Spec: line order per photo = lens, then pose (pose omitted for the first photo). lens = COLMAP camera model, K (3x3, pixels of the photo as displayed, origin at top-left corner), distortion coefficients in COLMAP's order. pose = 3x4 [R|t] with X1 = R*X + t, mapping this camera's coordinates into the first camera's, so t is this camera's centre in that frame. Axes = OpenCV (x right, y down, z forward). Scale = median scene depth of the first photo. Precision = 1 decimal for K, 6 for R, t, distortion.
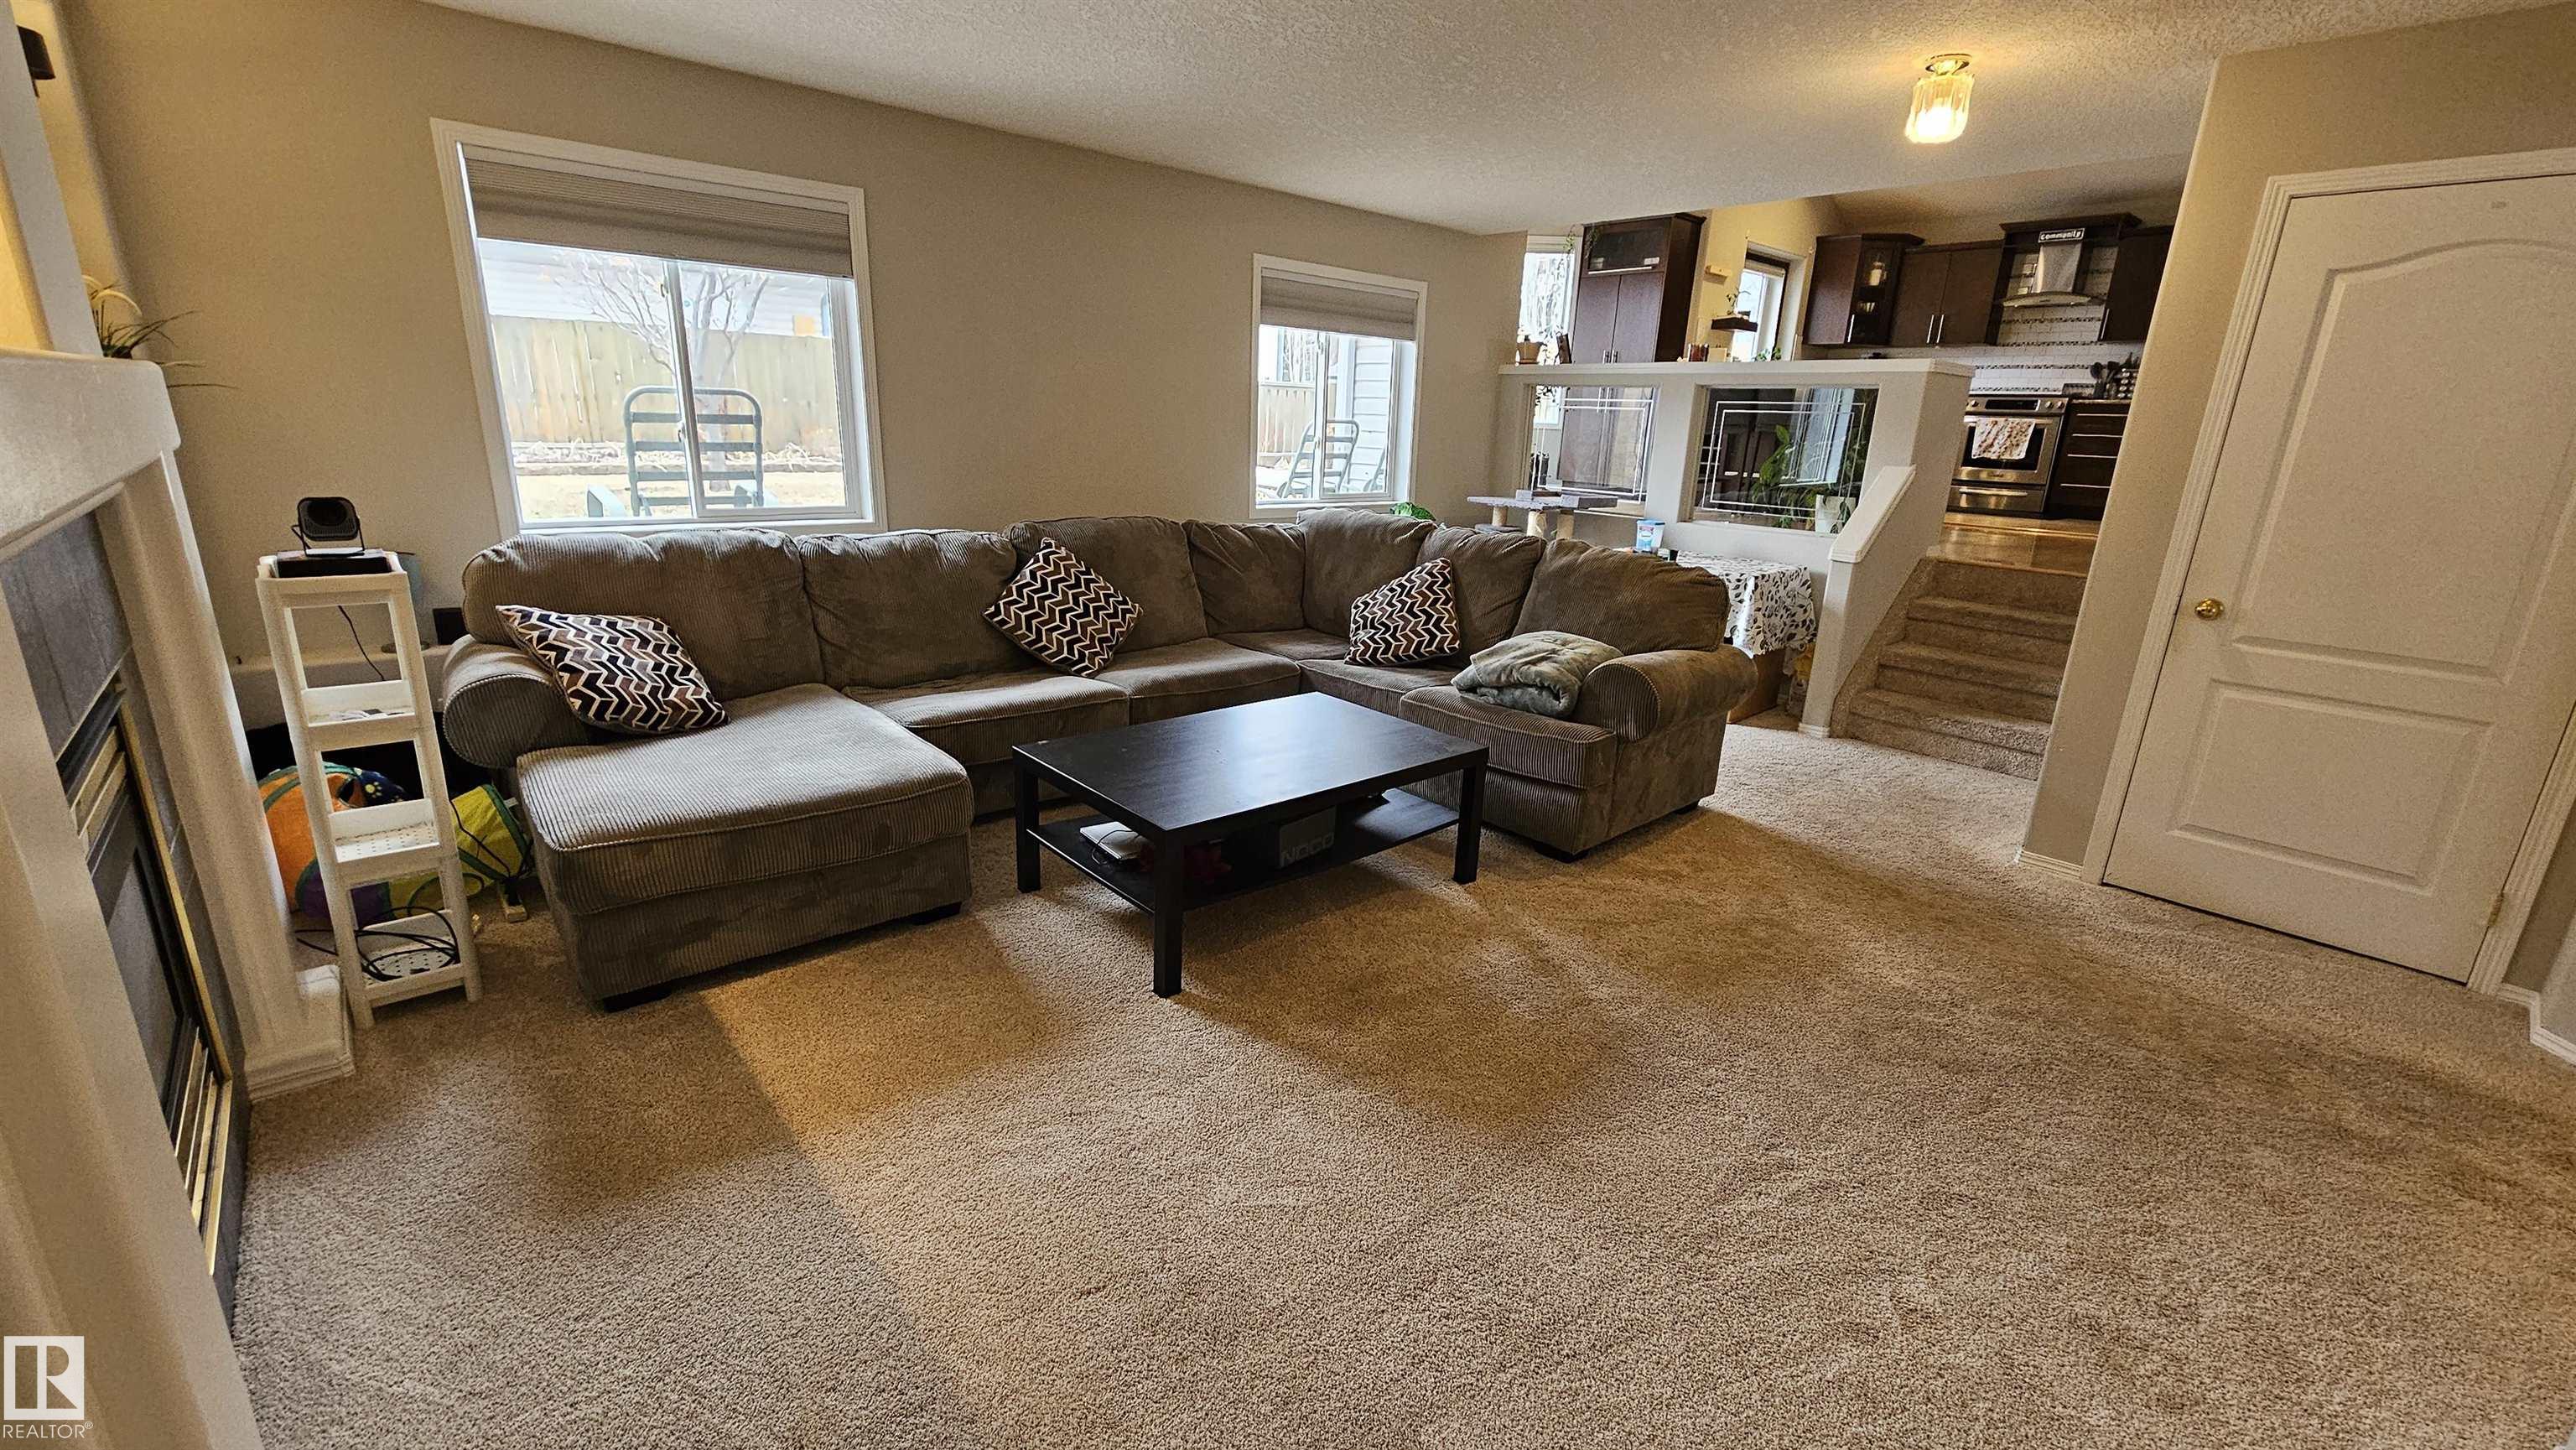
lens RADIAL K [[1054.6, 0, 1263.6], [0, 1054.6, 727.4], [0, 0, 1]] dist [-0.004914, 0.002858]
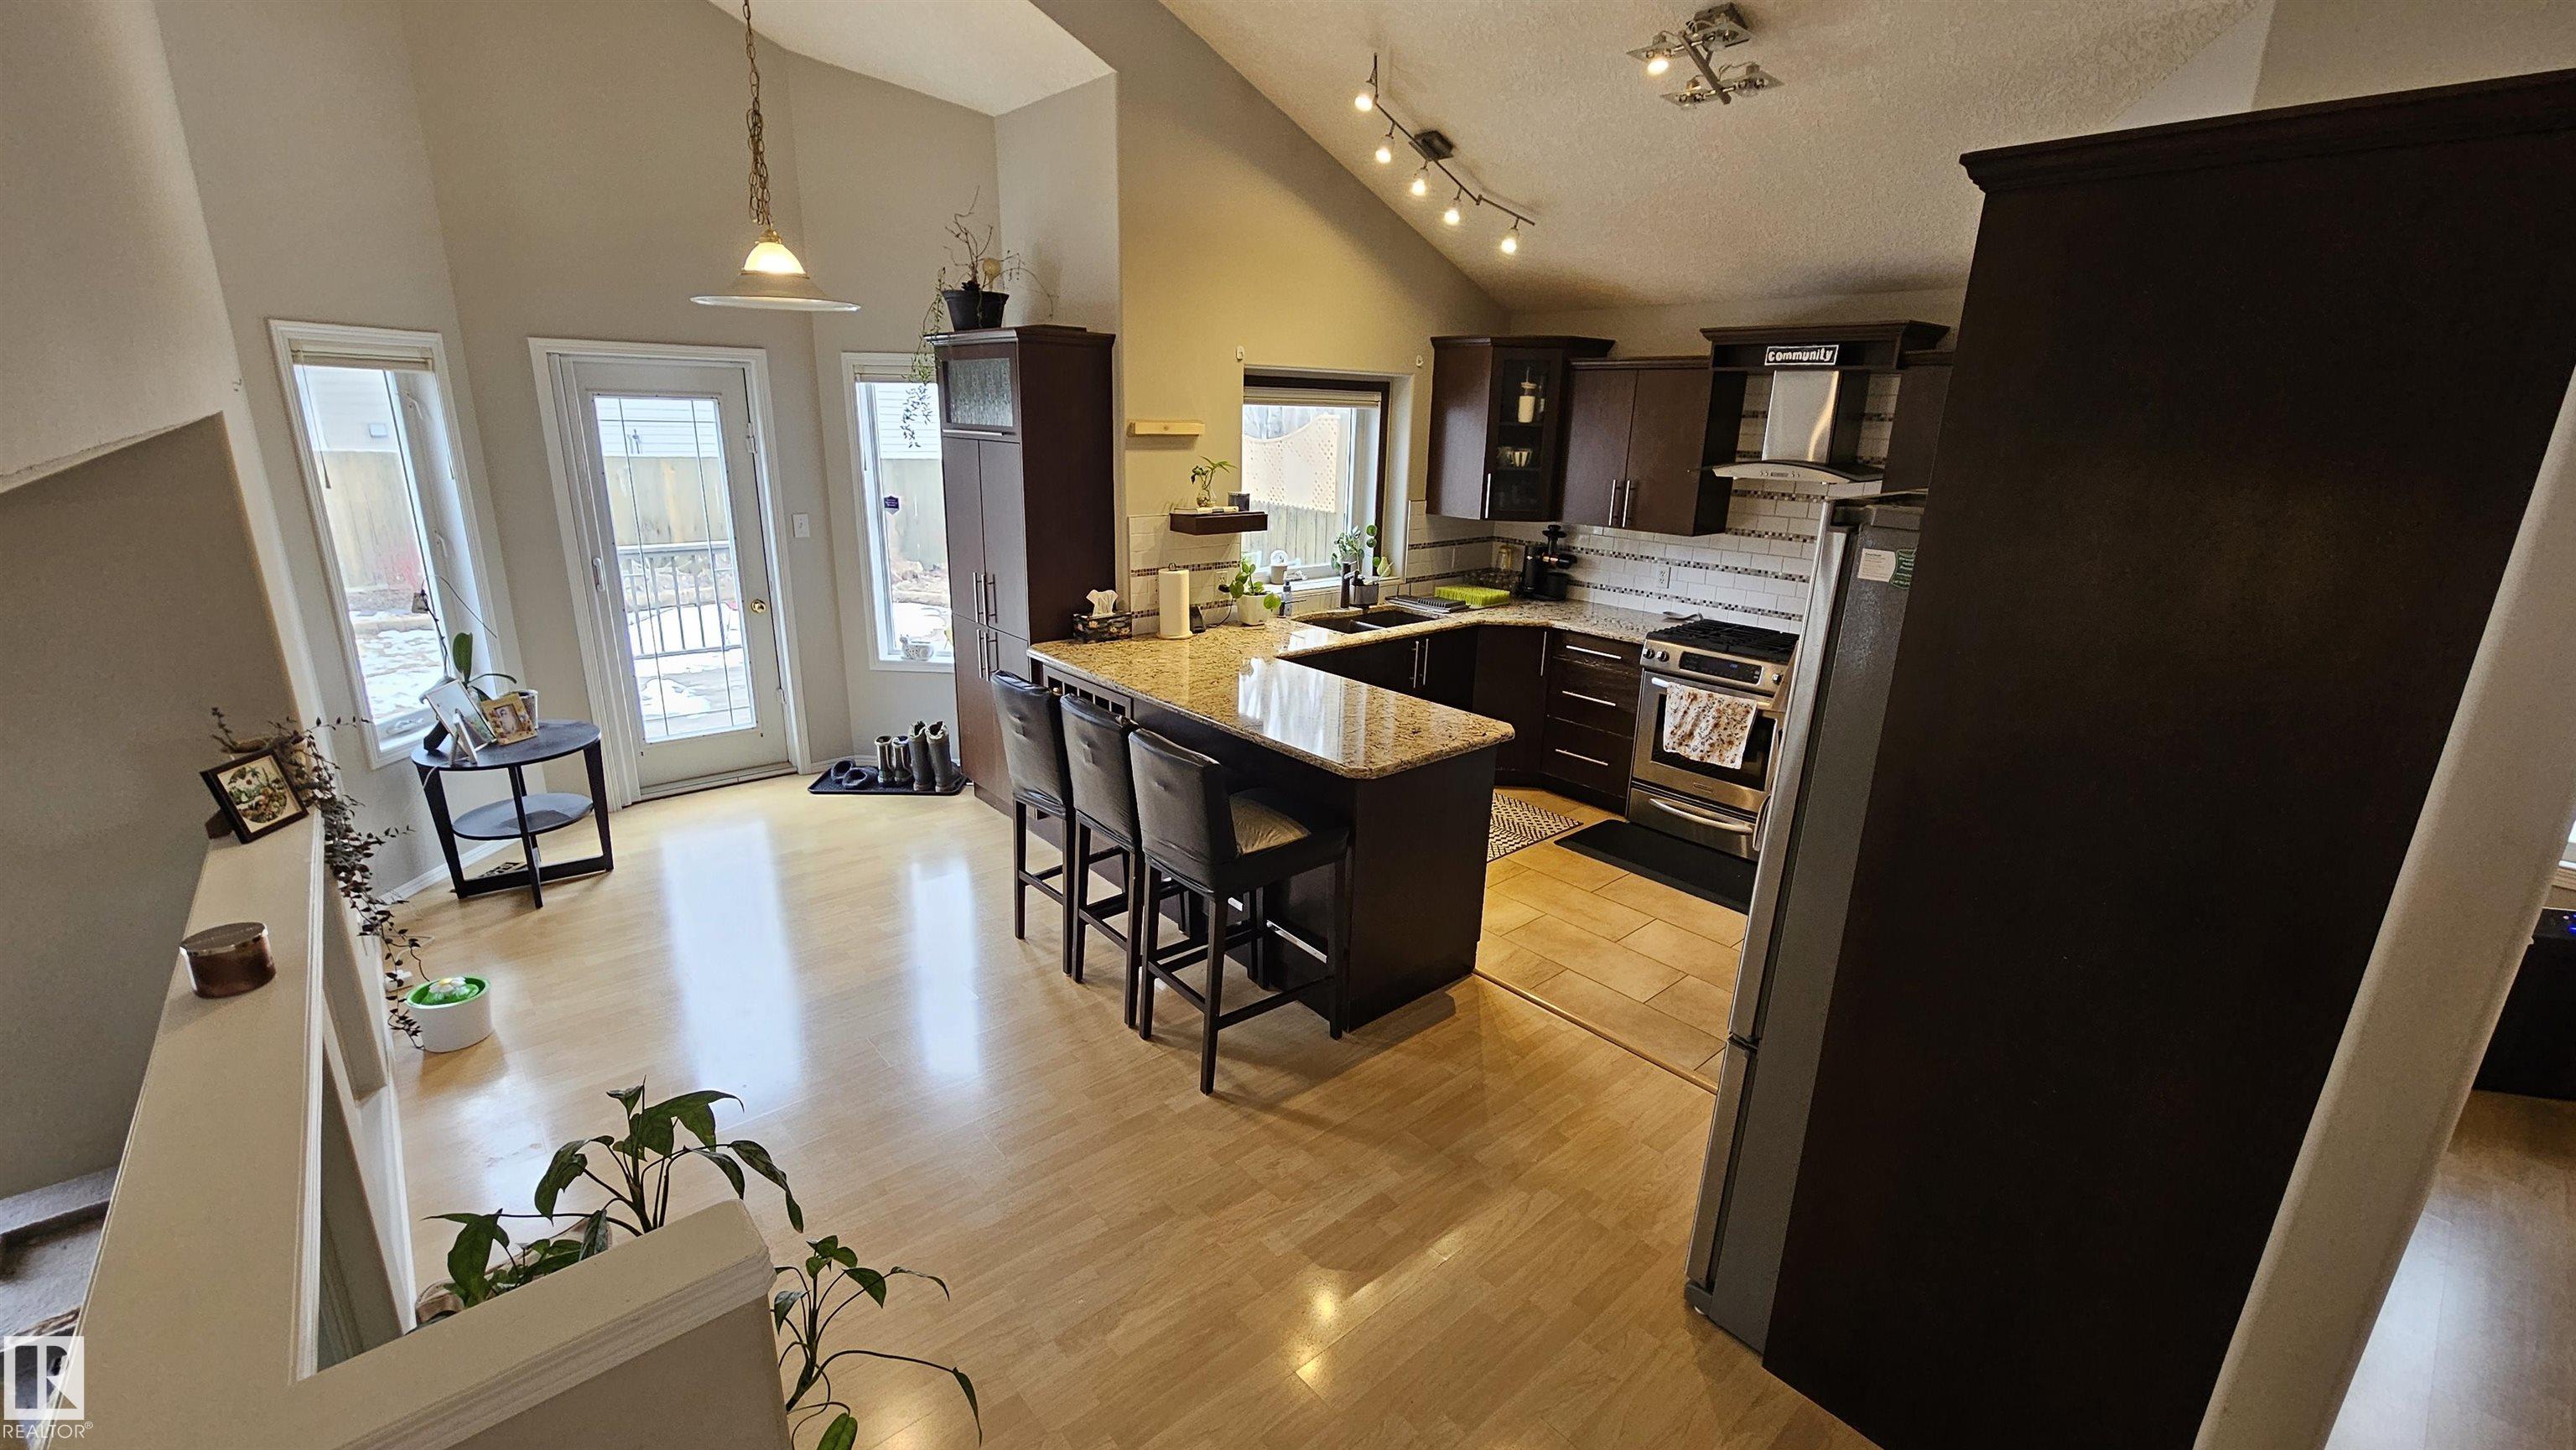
lens RADIAL K [[1054.6, 0, 1281.8], [0, 1054.6, 725.6], [0, 0, 1]] dist [-0.004914, 0.002858]
pose [[0.999890, -0.014326, -0.003715, 0.489034], [0.014331, 0.999897, 0.001226, -0.280634], [0.003697, -0.001279, 0.999992, 0.460690]]
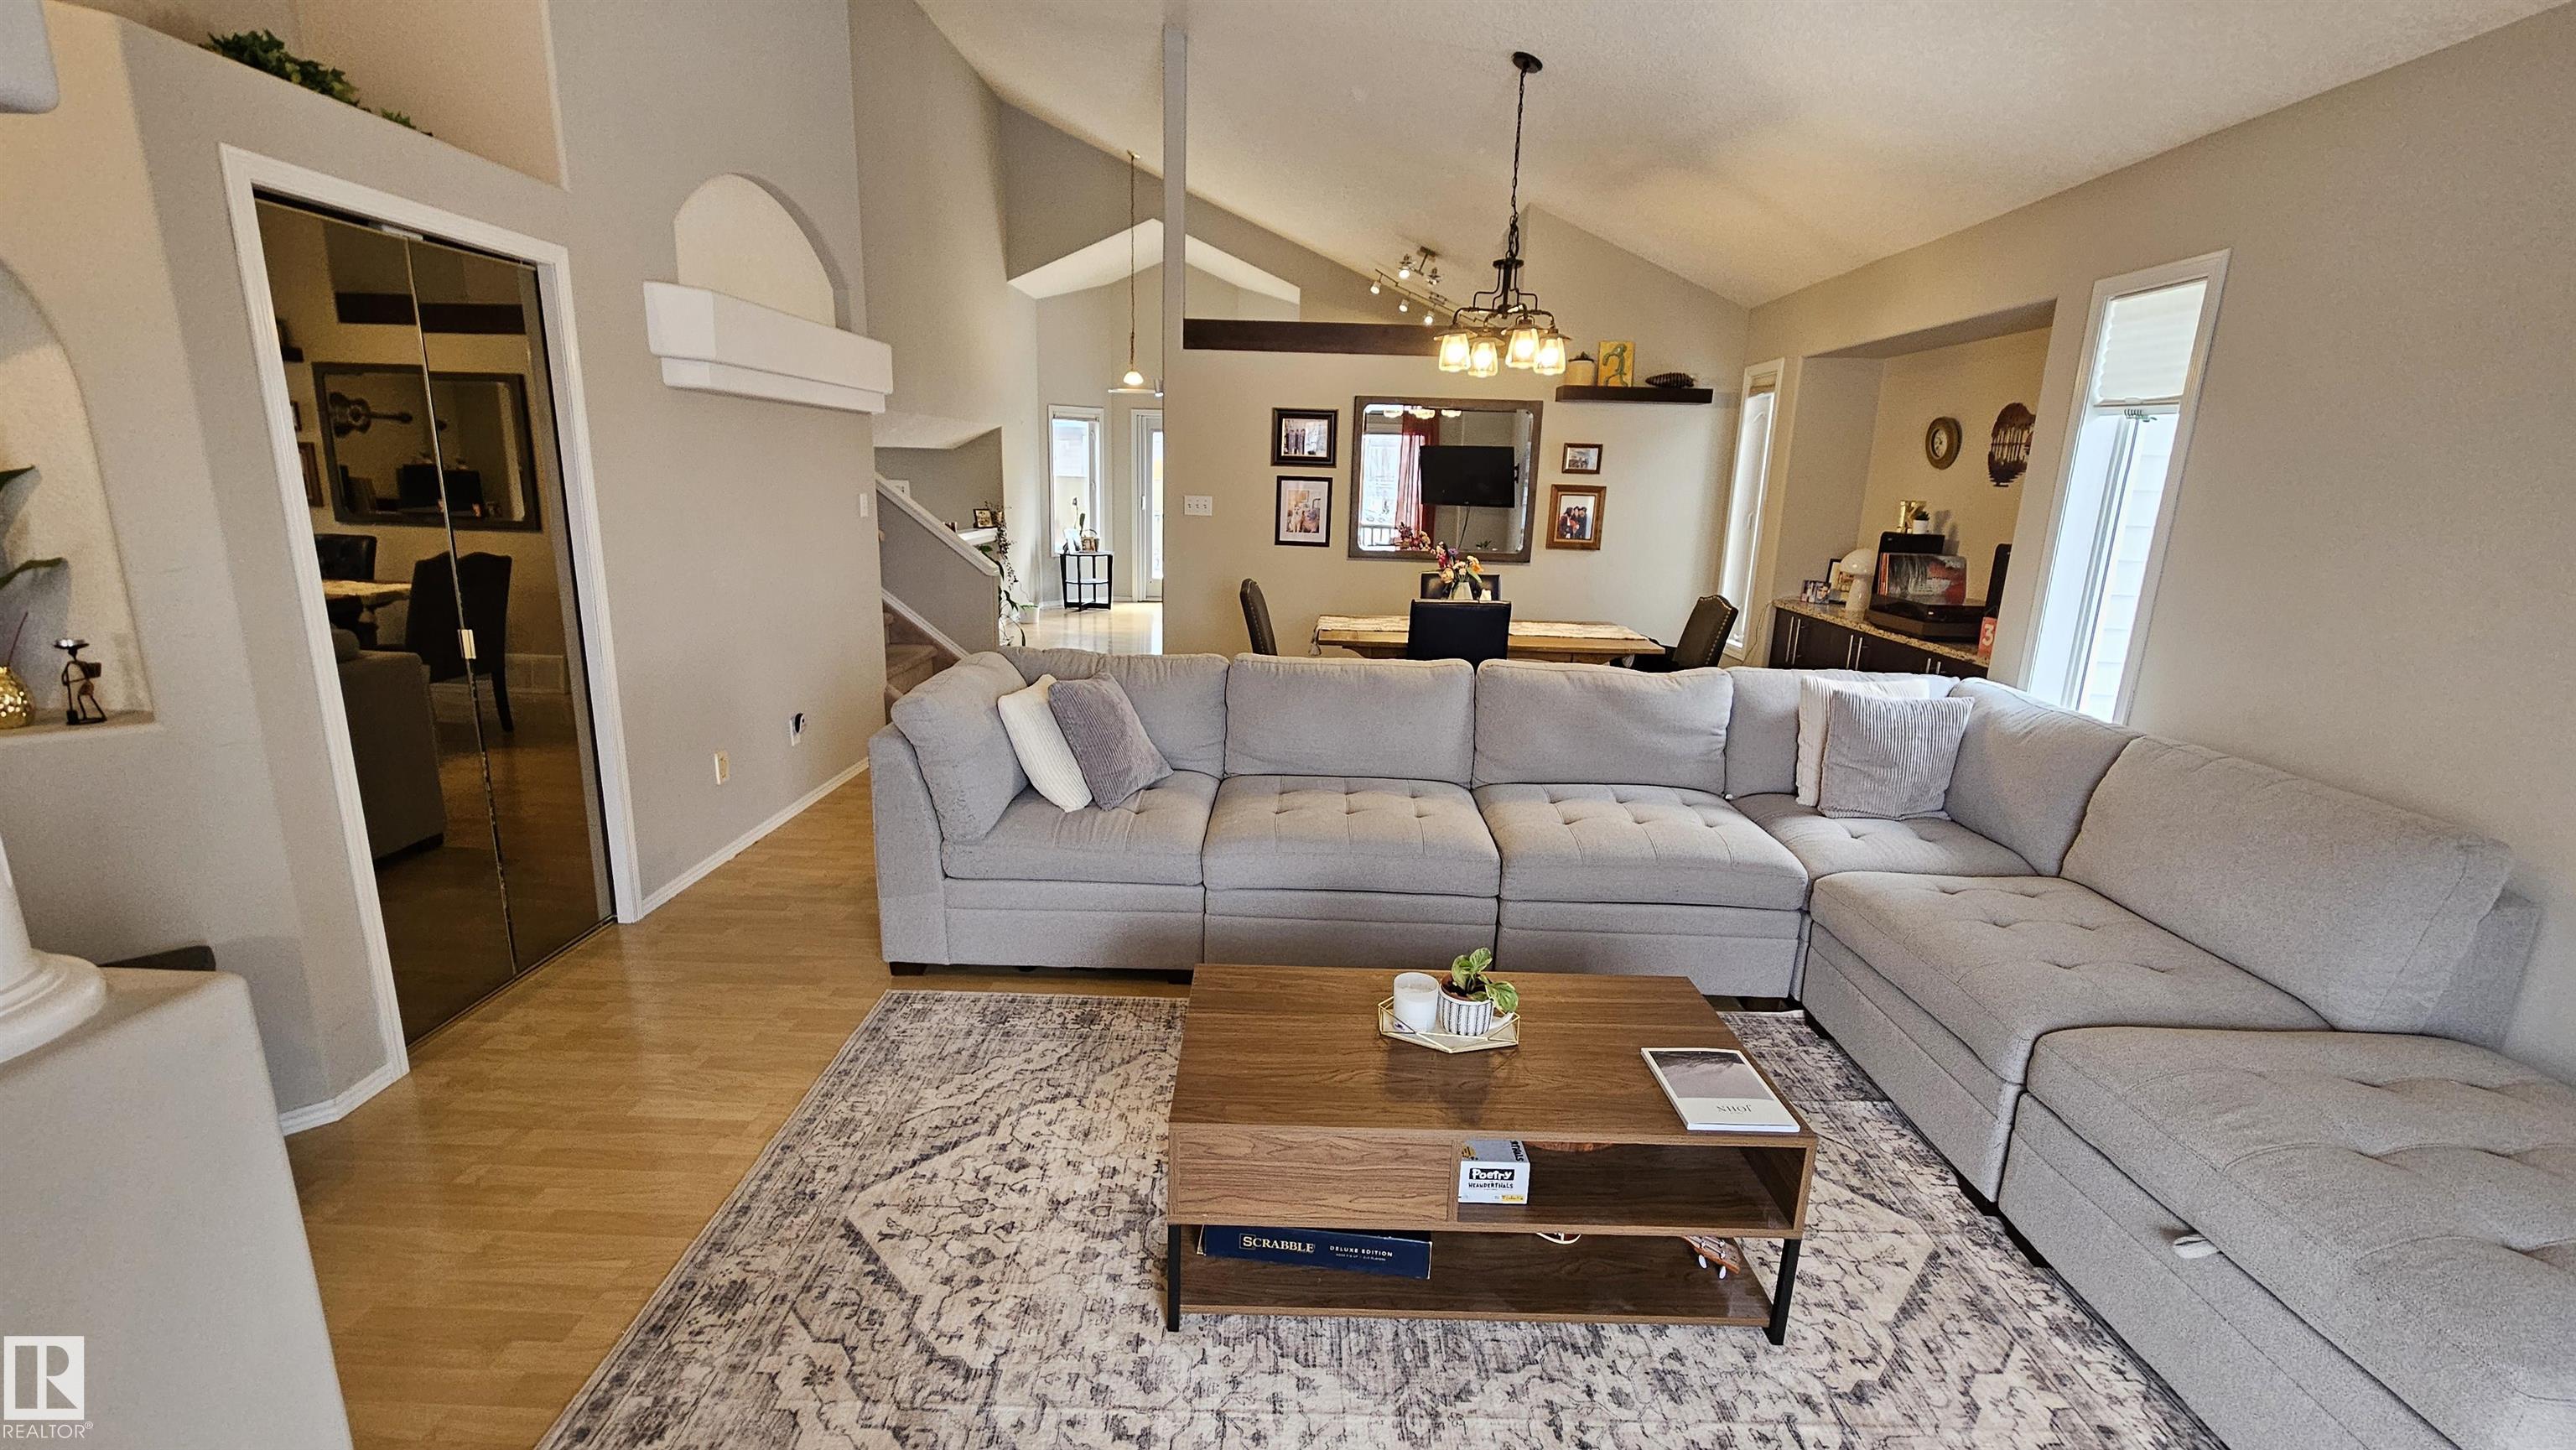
lens RADIAL K [[1054.6, 0, 1278.2], [0, 1054.6, 724.1], [0, 0, 1]] dist [-0.004914, 0.002858]
pose [[0.733386, 0.138721, -0.665508, 1.225851], [-0.191947, 0.981381, -0.006962, -0.102909], [0.652151, 0.132849, 0.746358, 0.134942]]
